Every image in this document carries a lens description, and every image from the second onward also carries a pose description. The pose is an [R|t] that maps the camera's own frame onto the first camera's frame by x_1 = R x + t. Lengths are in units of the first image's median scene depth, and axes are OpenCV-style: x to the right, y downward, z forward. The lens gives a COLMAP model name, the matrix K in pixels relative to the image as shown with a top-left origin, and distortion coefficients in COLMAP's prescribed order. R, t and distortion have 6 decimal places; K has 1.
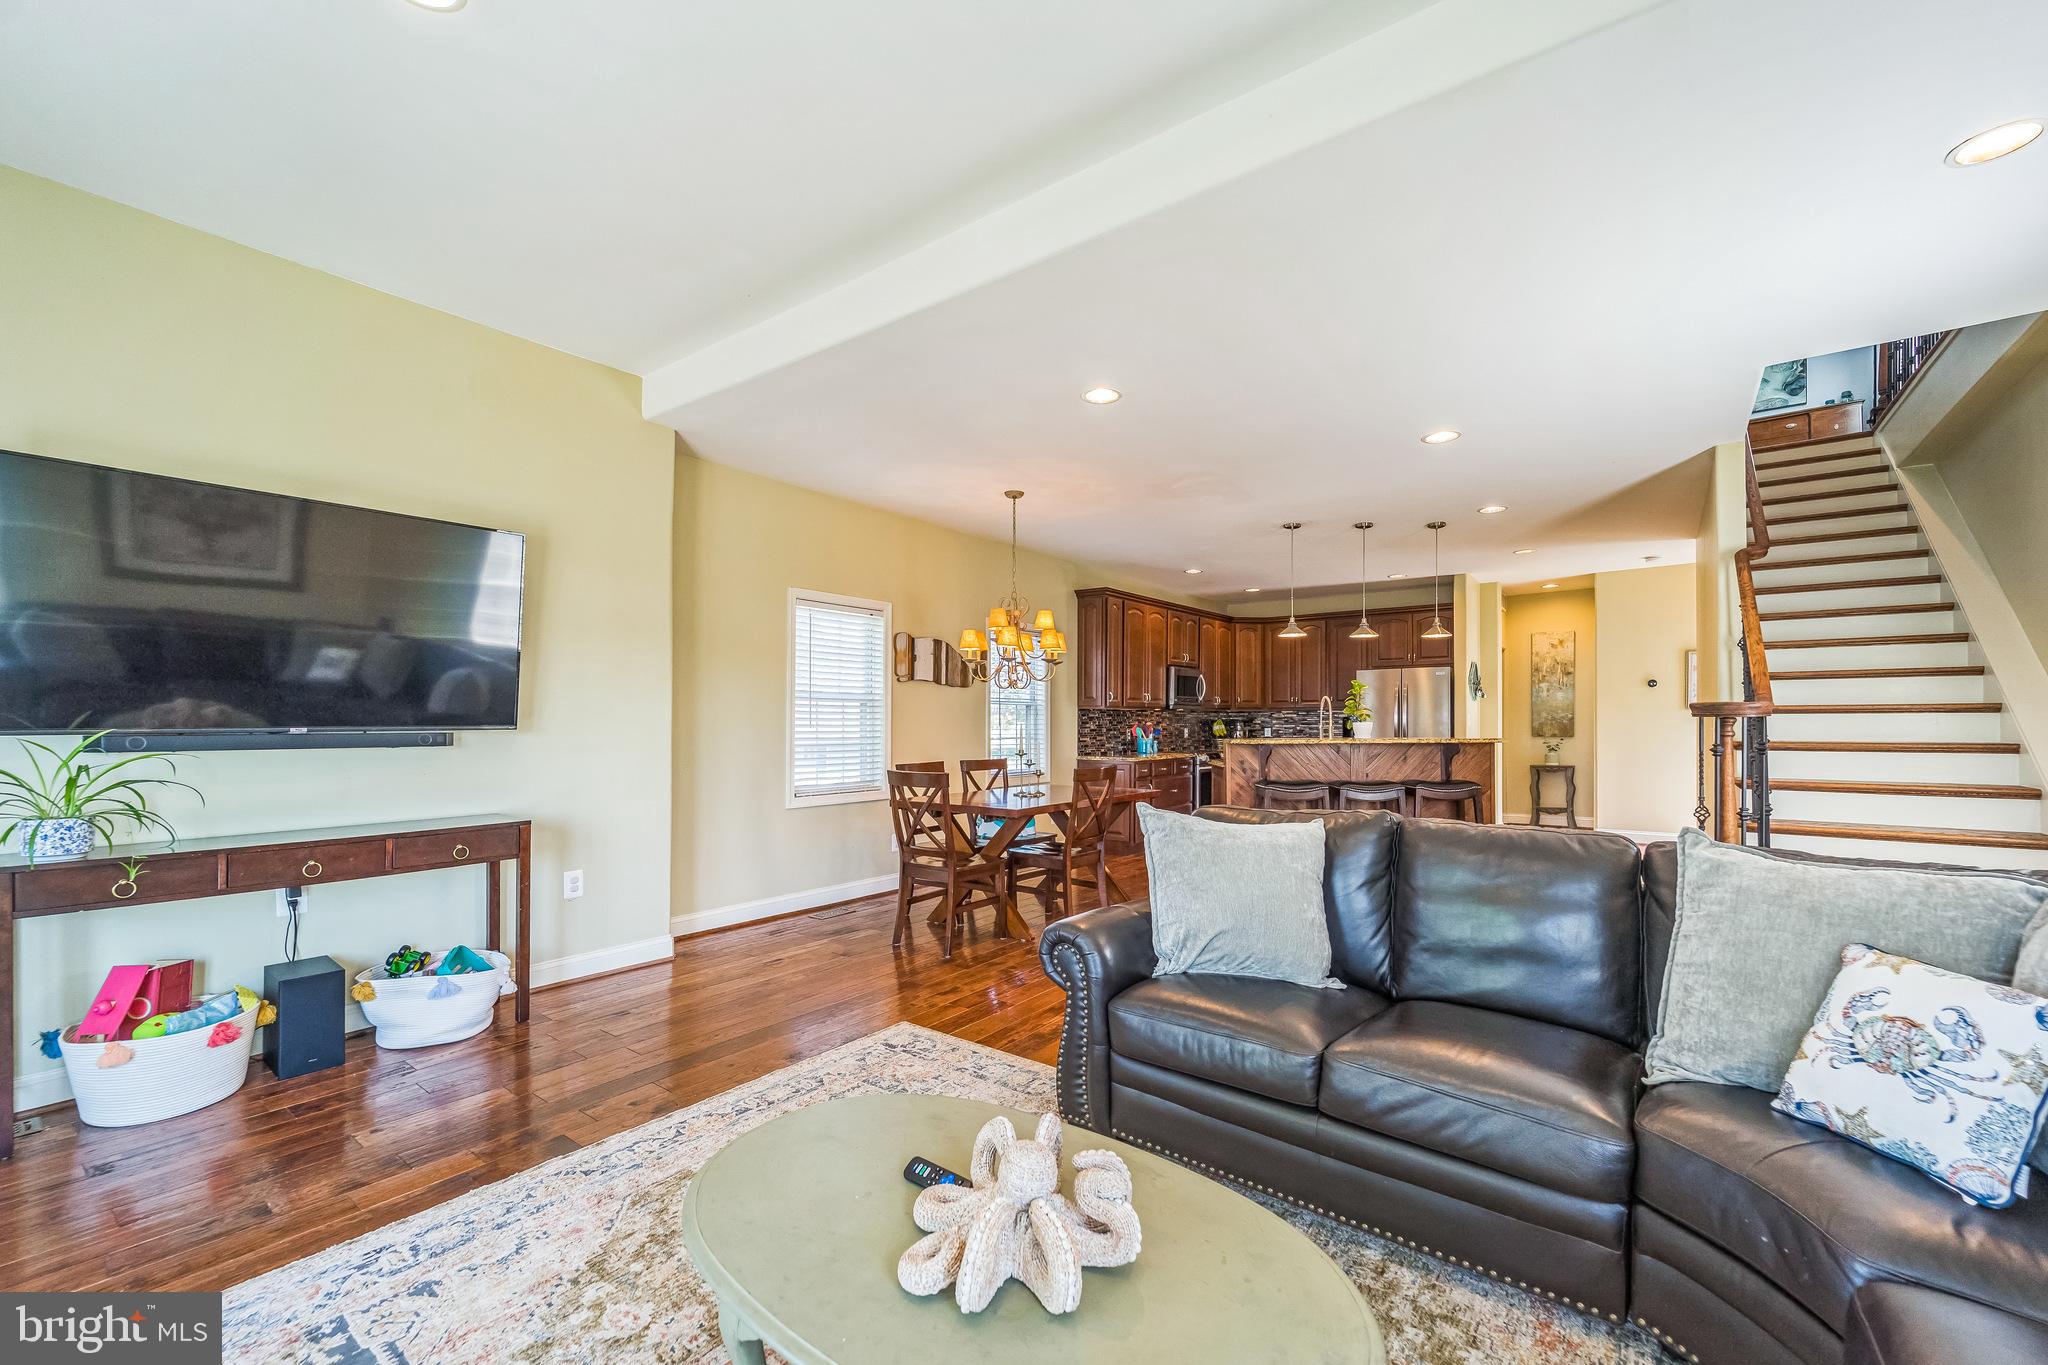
lens RADIAL K [[837.7, 0, 1039.7], [0, 837.7, 723.8], [0, 0, 1]] dist [0.001196, 0.000048]
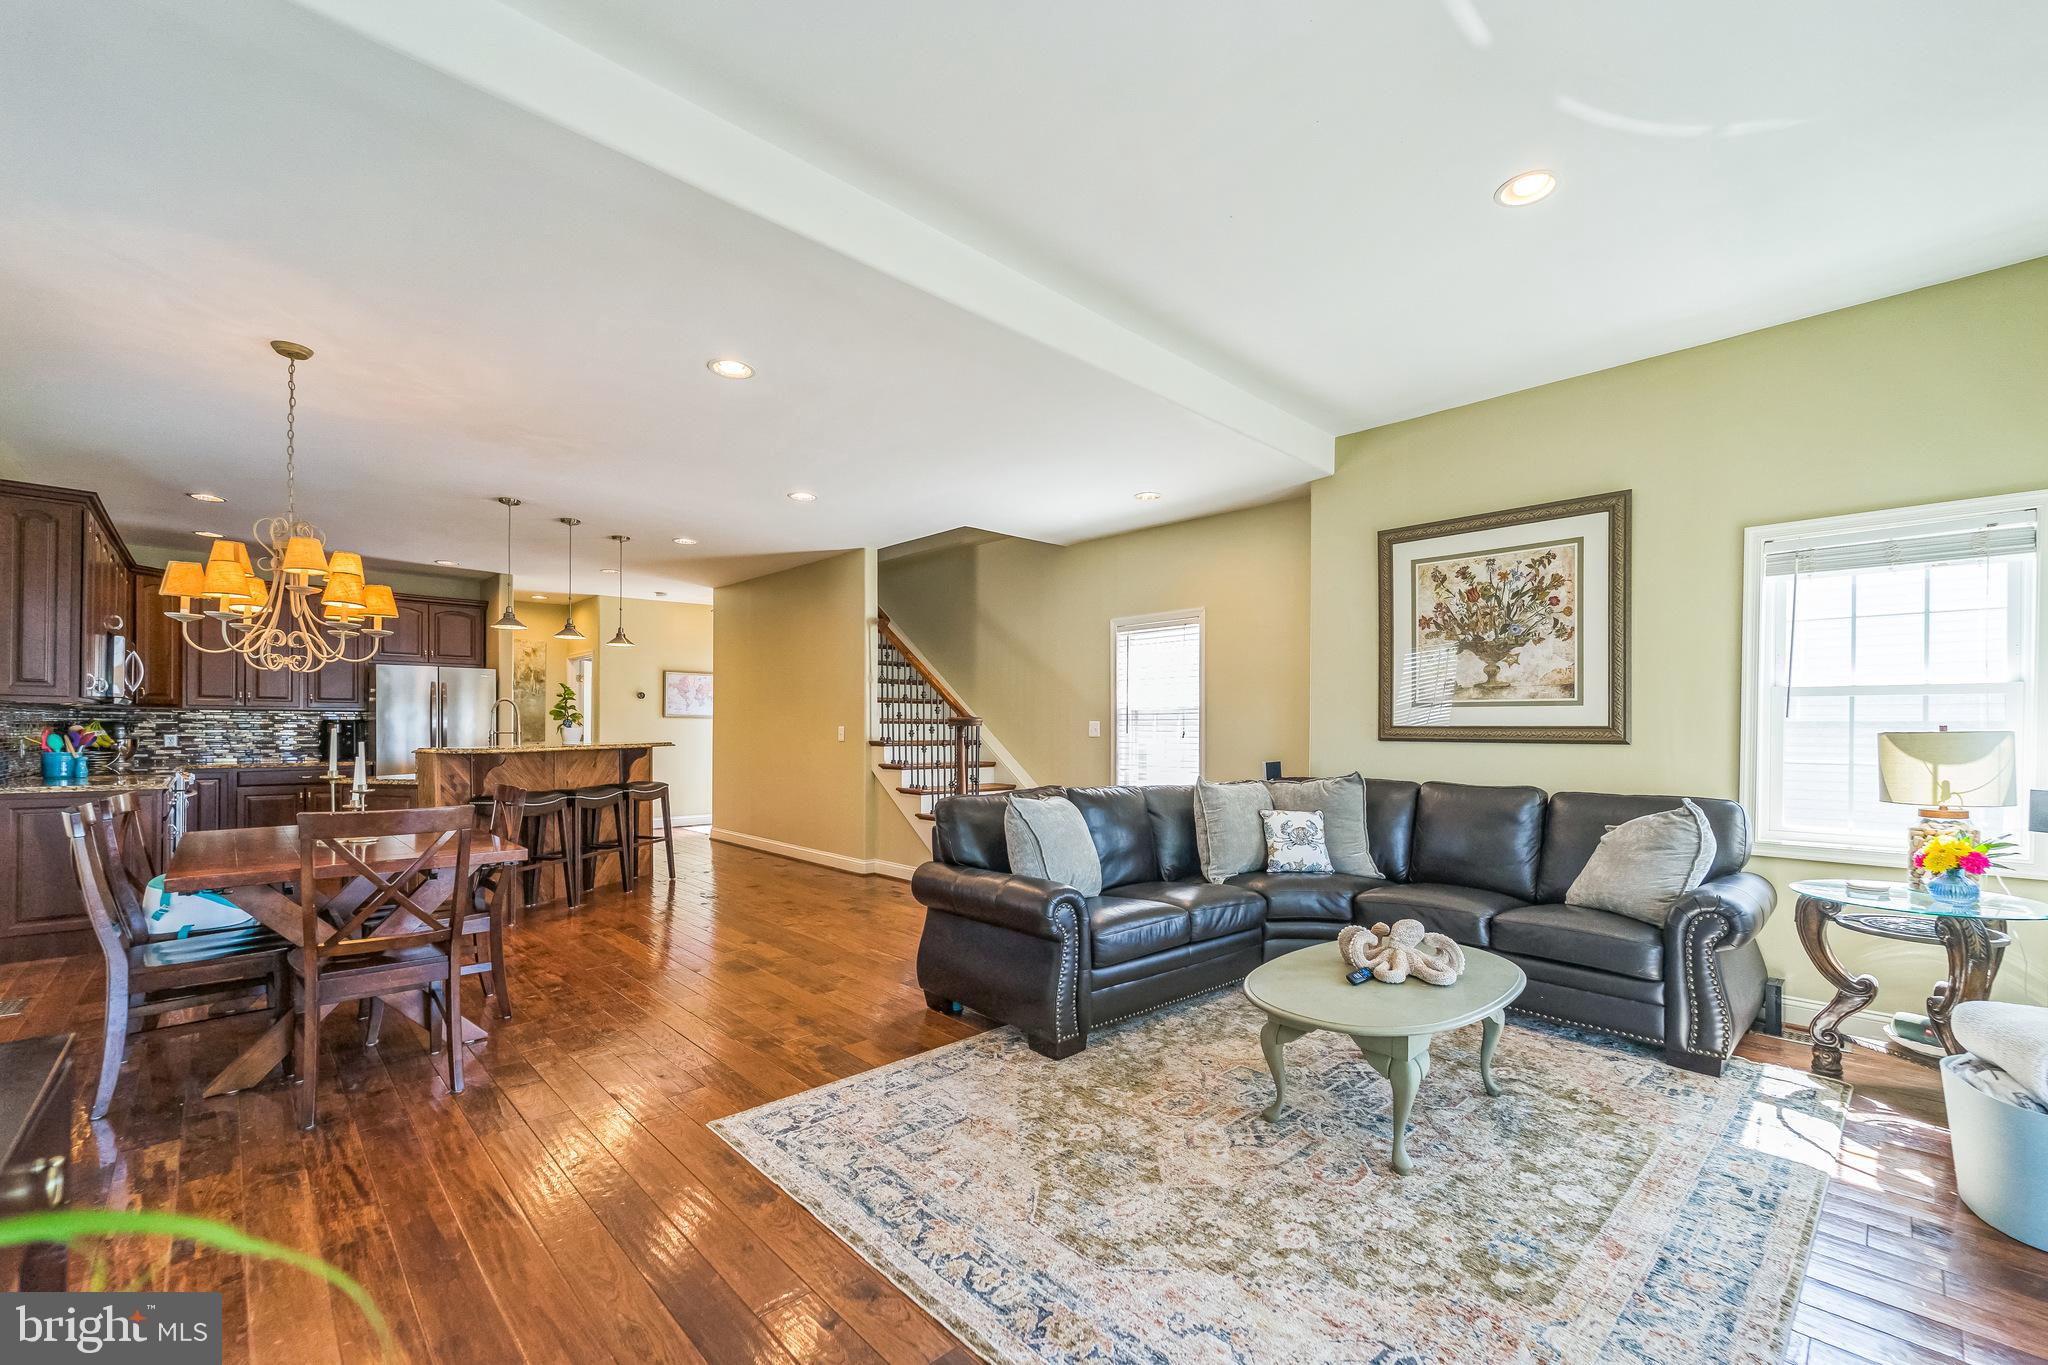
lens RADIAL K [[837.7, 0, 1039.7], [0, 837.7, 723.8], [0, 0, 1]] dist [0.001196, 0.000048]
pose [[0.156689, 0.008419, 0.987612, -0.525084], [-0.003174, 0.999963, -0.008020, -0.000039], [-0.987643, -0.001878, 0.156710, 0.355577]]
